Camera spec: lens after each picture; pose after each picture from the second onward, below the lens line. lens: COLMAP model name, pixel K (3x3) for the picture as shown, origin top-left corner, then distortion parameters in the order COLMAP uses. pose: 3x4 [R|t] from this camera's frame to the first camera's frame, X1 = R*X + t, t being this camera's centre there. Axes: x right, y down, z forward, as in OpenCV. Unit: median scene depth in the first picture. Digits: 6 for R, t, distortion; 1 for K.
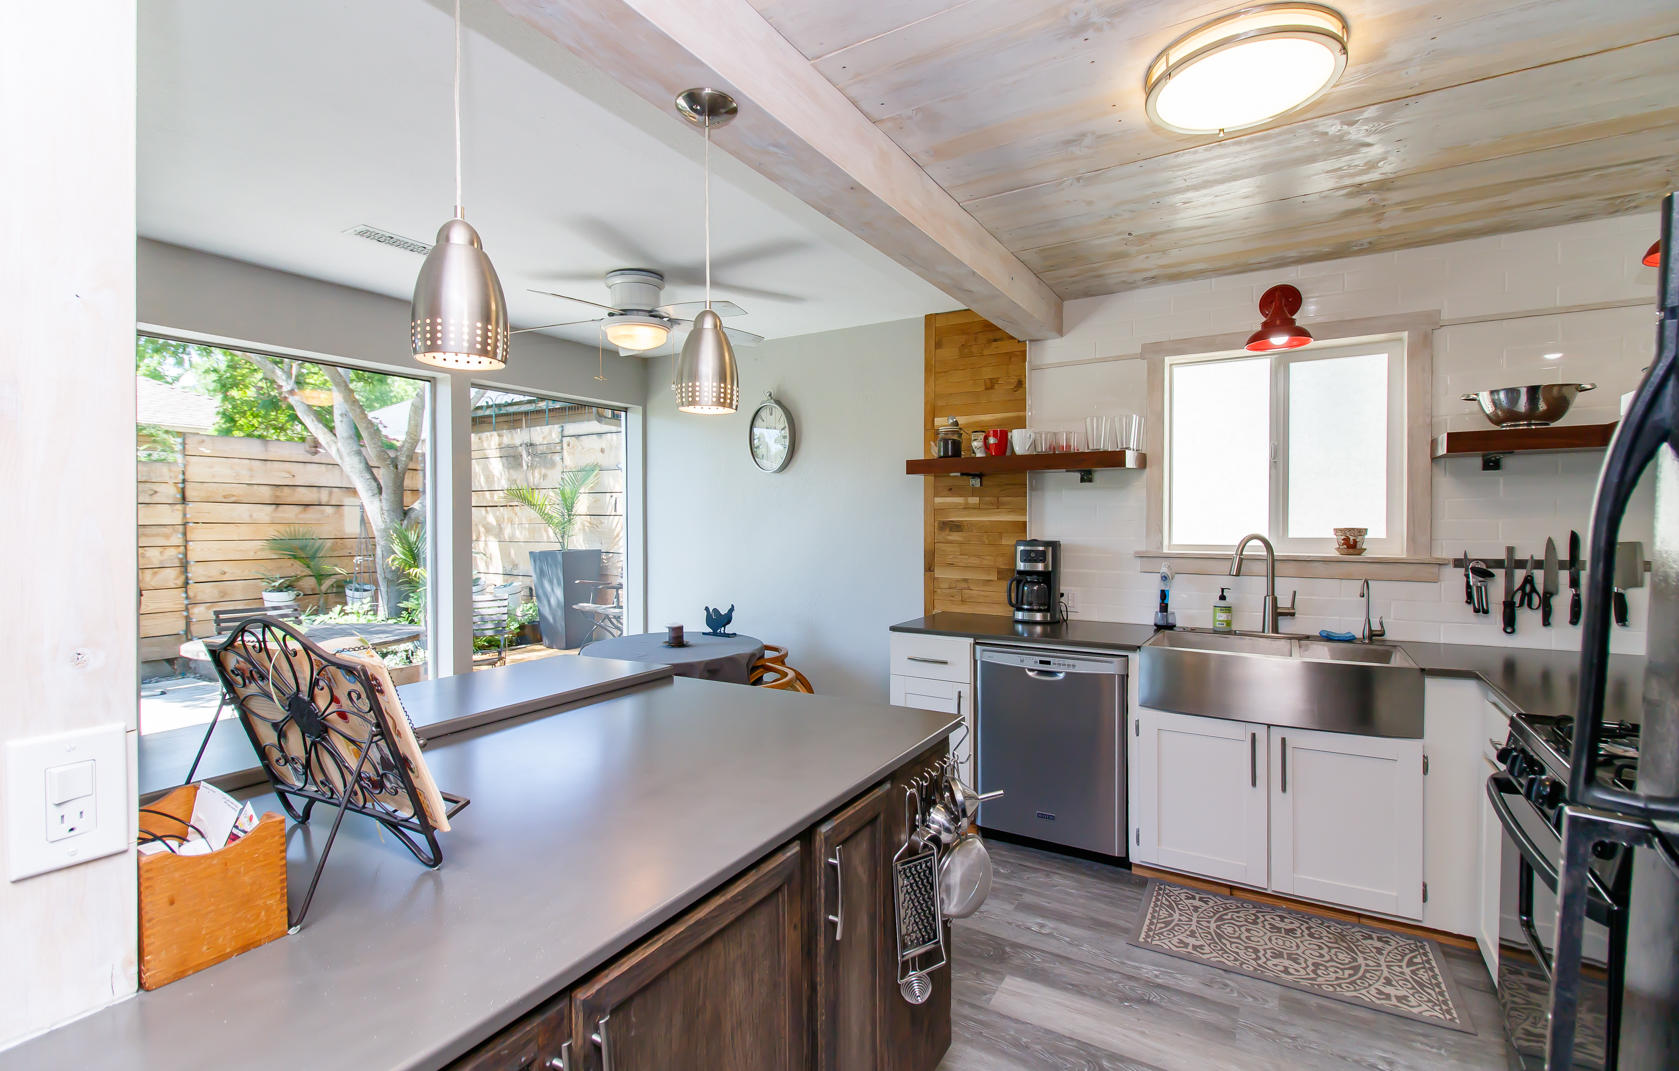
lens RADIAL K [[762.2, 0, 839.8], [0, 762.2, 531.9], [0, 0, 1]] dist [0.013112, -0.008201]
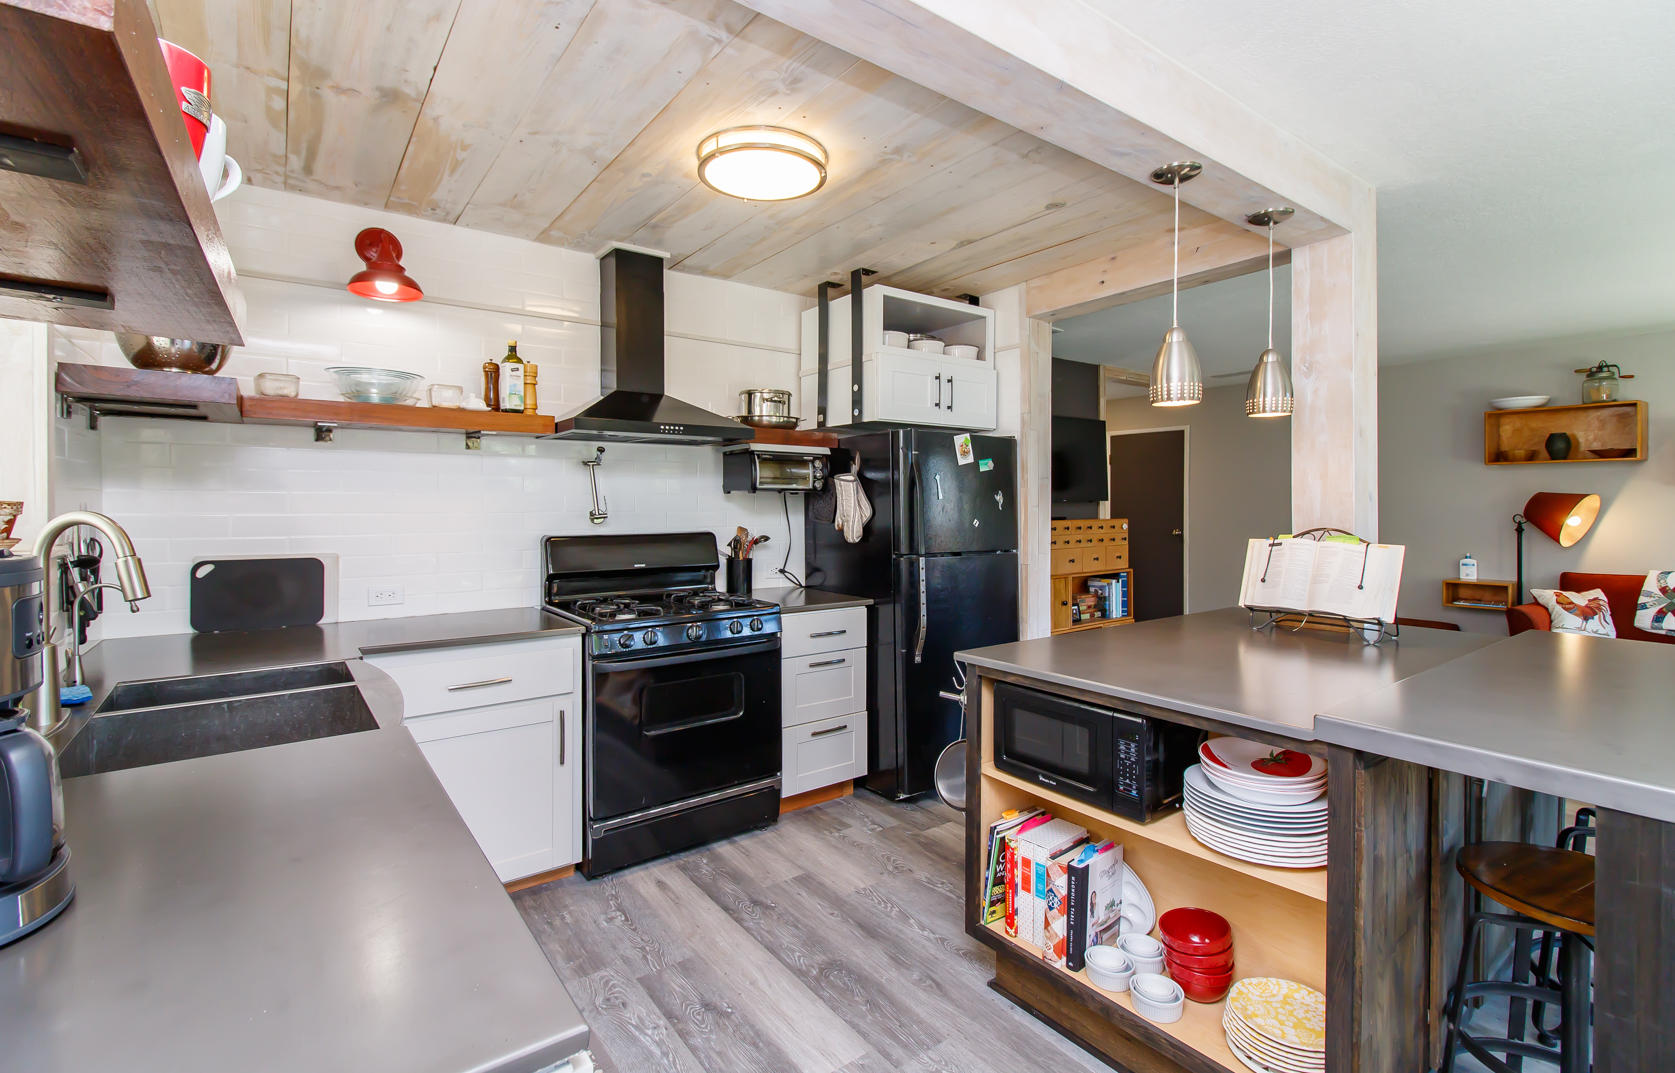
lens RADIAL K [[760.4, 0, 828.4], [0, 760.4, 509.0], [0, 0, 1]] dist [0.013112, -0.008201]
pose [[-0.922267, -0.000436, 0.386554, -0.055515], [0.008550, 0.999732, 0.021528, -0.004591], [-0.386460, 0.023160, -0.922015, 1.078565]]
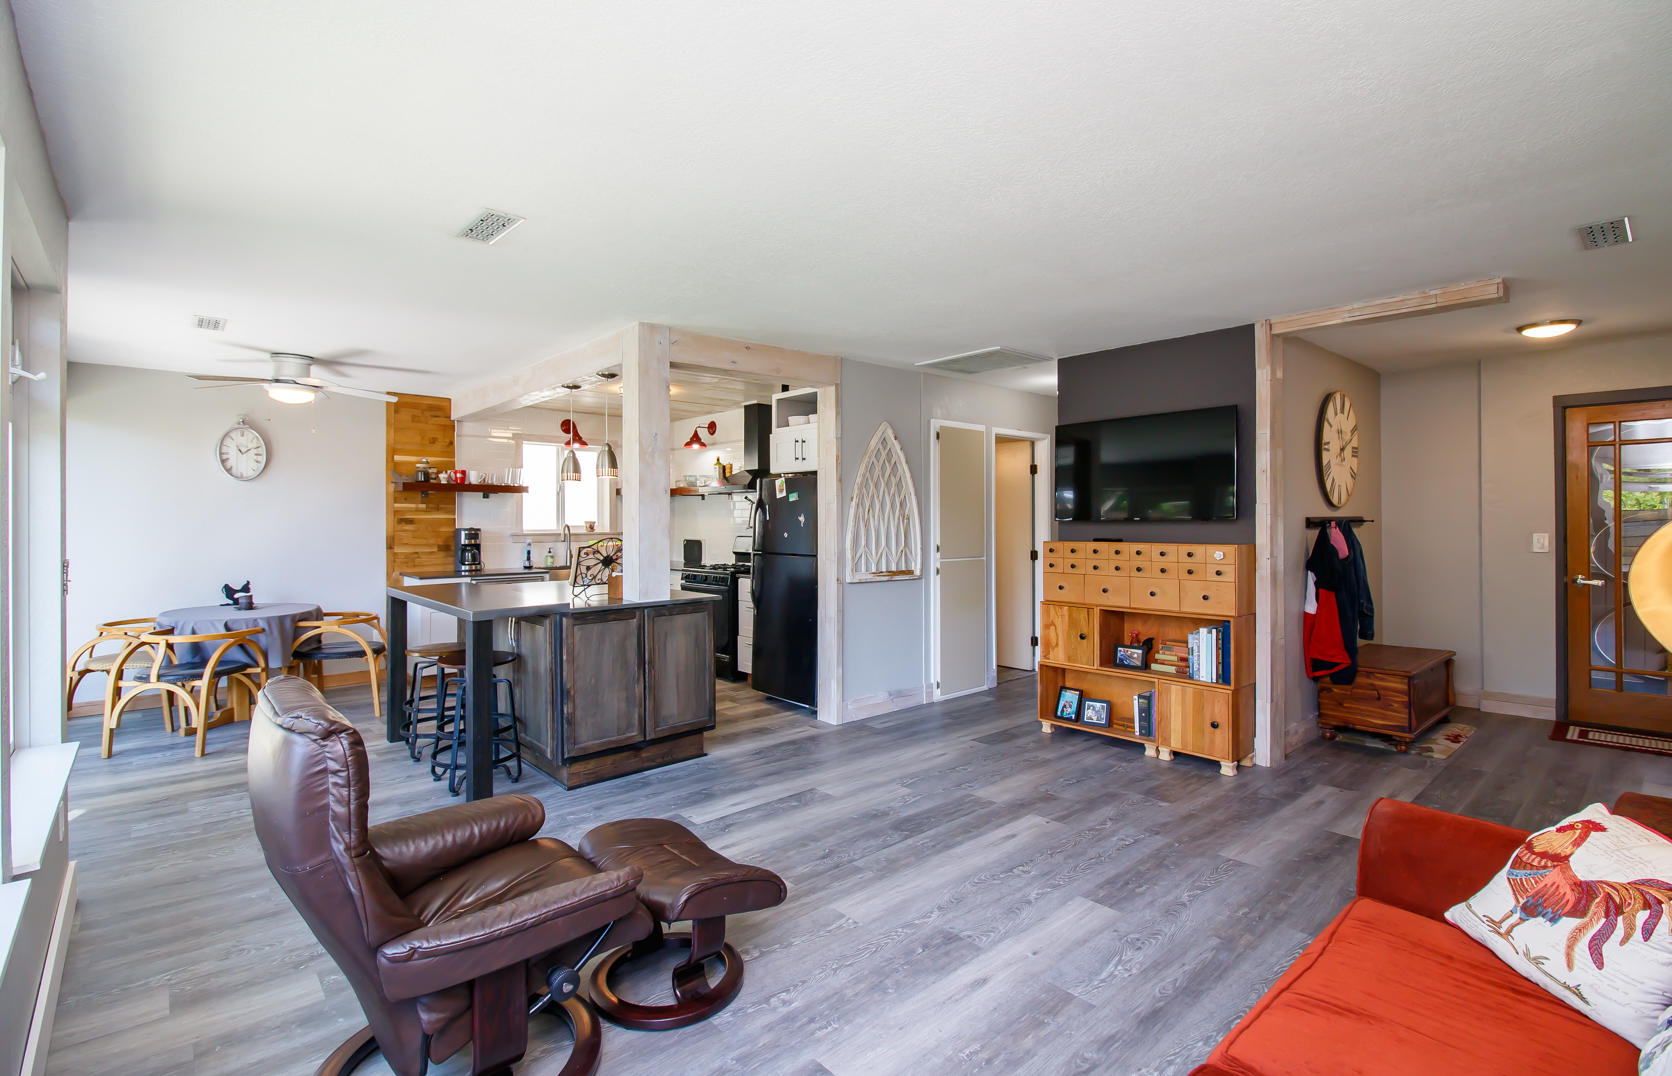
lens RADIAL K [[759.0, 0, 833.5], [0, 759.0, 519.9], [0, 0, 1]] dist [0.013112, -0.008201]
pose [[0.301043, -0.000694, 0.953610, -1.257366], [0.017015, 0.999844, -0.004644, 0.014423], [-0.953459, 0.017623, 0.301008, -0.432710]]
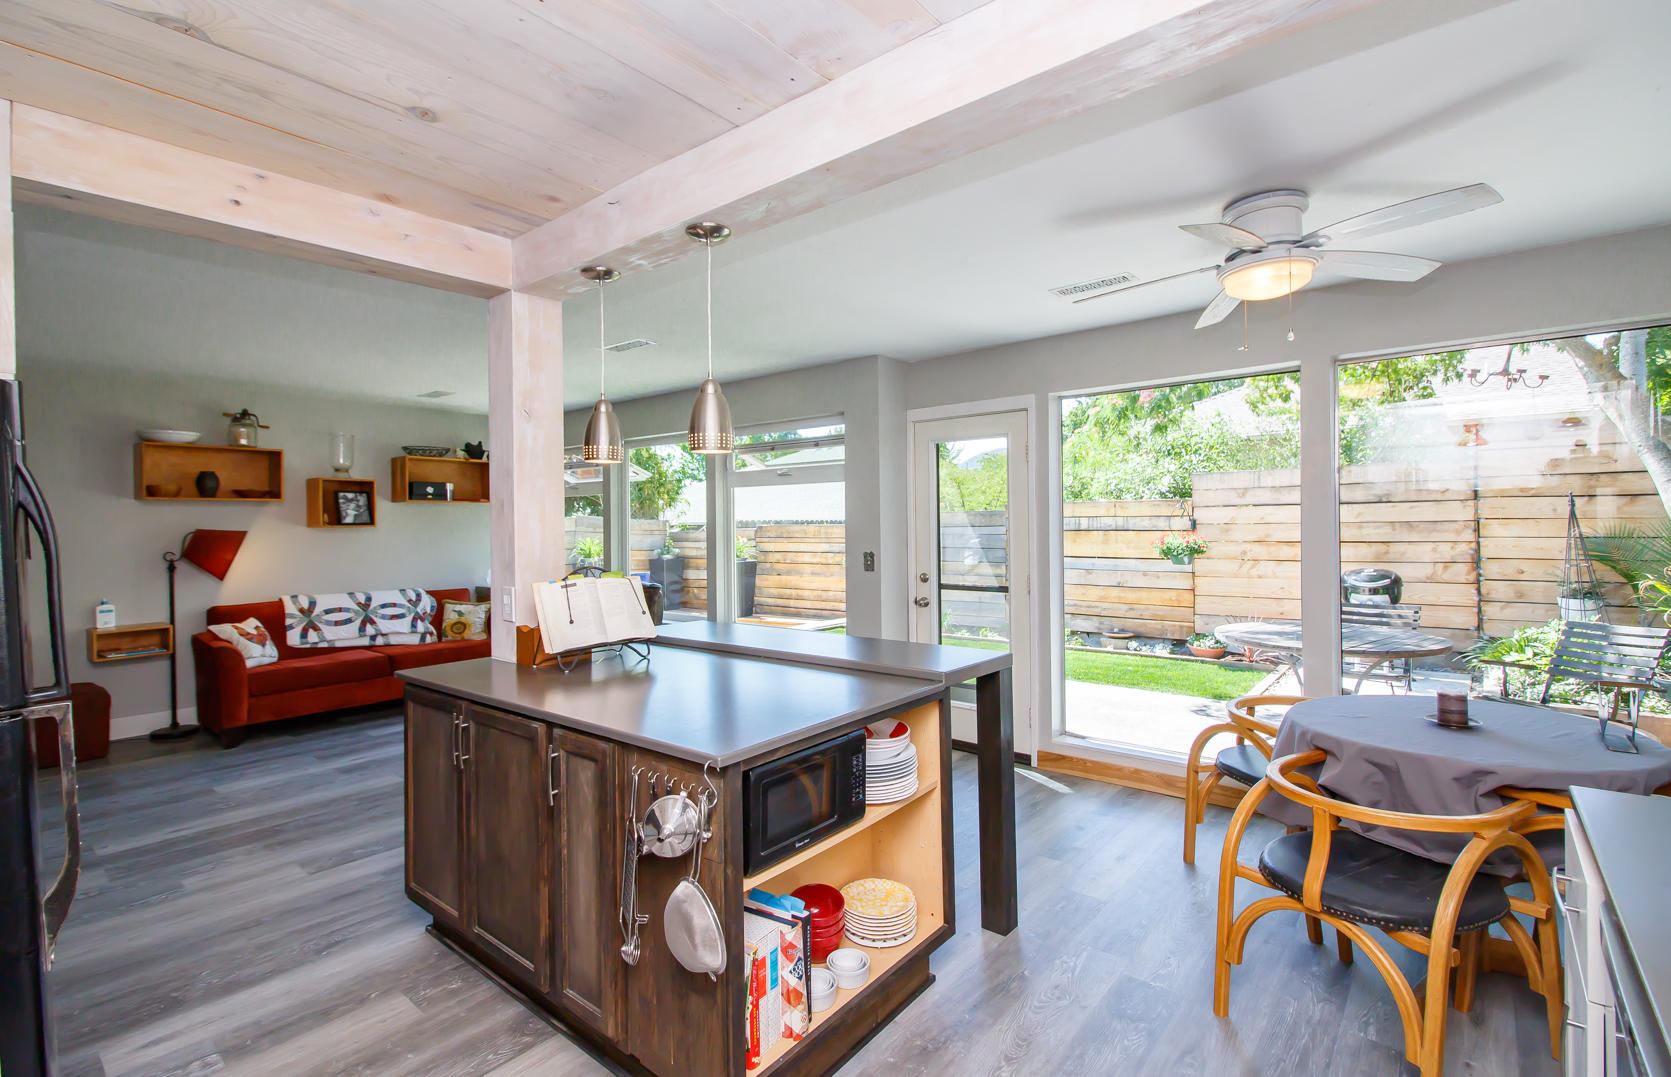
lens RADIAL K [[758.6, 0, 831.1], [0, 758.6, 512.7], [0, 0, 1]] dist [0.013112, -0.008201]
pose [[-0.155853, -0.009581, -0.987734, 0.503501], [-0.003257, 0.999953, -0.009185, -0.015480], [0.987775, 0.001786, -0.155877, 0.627906]]
